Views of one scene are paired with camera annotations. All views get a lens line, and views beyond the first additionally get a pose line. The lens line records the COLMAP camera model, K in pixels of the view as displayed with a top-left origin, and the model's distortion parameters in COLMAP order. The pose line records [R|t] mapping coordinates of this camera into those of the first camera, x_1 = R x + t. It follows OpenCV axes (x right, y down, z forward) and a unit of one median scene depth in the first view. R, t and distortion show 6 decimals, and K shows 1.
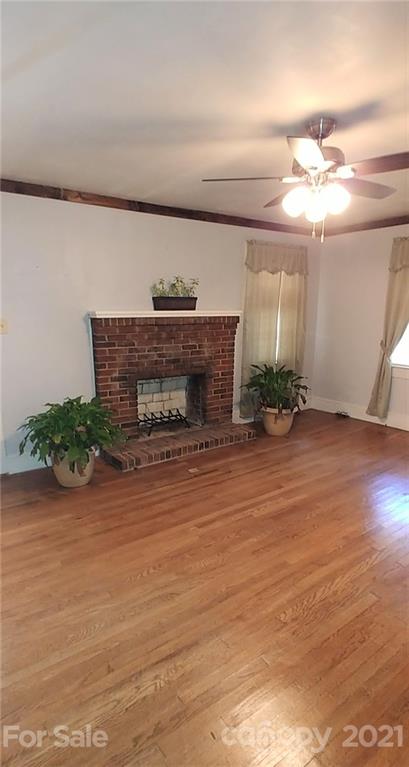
lens RADIAL K [[413.3, 0, 190.5], [0, 413.3, 420.3], [0, 0, 1]] dist [-0.027160, 0.000464]
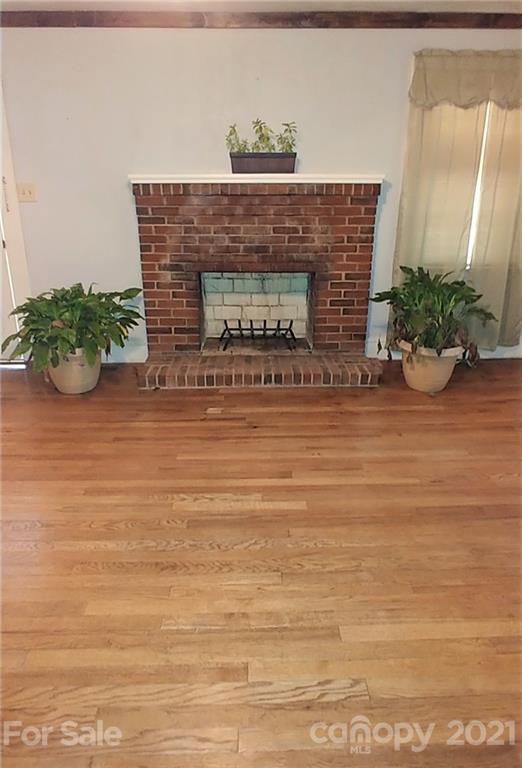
lens RADIAL K [[473.9, 0, 260.7], [0, 473.9, 347.2], [0, 0, 1]] dist [-0.023689, 0.000033]
pose [[0.823511, 0.178009, -0.538649, 0.437949], [-0.148599, 0.984029, 0.098011, -0.064494], [0.547493, -0.000670, 0.836810, 0.361664]]
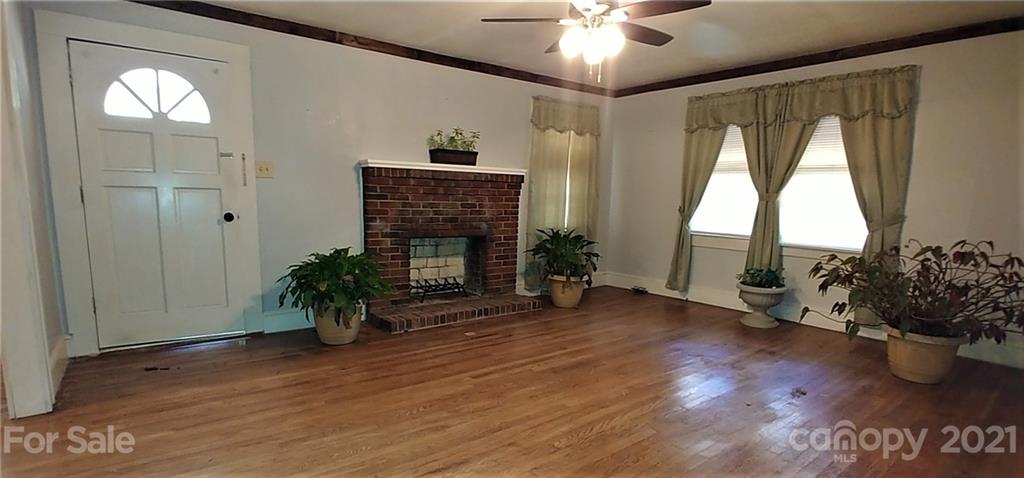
lens RADIAL K [[510.5, 0, 488.6], [0, 510.5, 284.2], [0, 0, 1]] dist [-0.021385, 0.000128]
pose [[0.999433, 0.015774, 0.029757, 0.011531], [-0.012779, 0.995079, -0.098259, 0.113349], [-0.031160, 0.097823, 0.994716, -0.114778]]
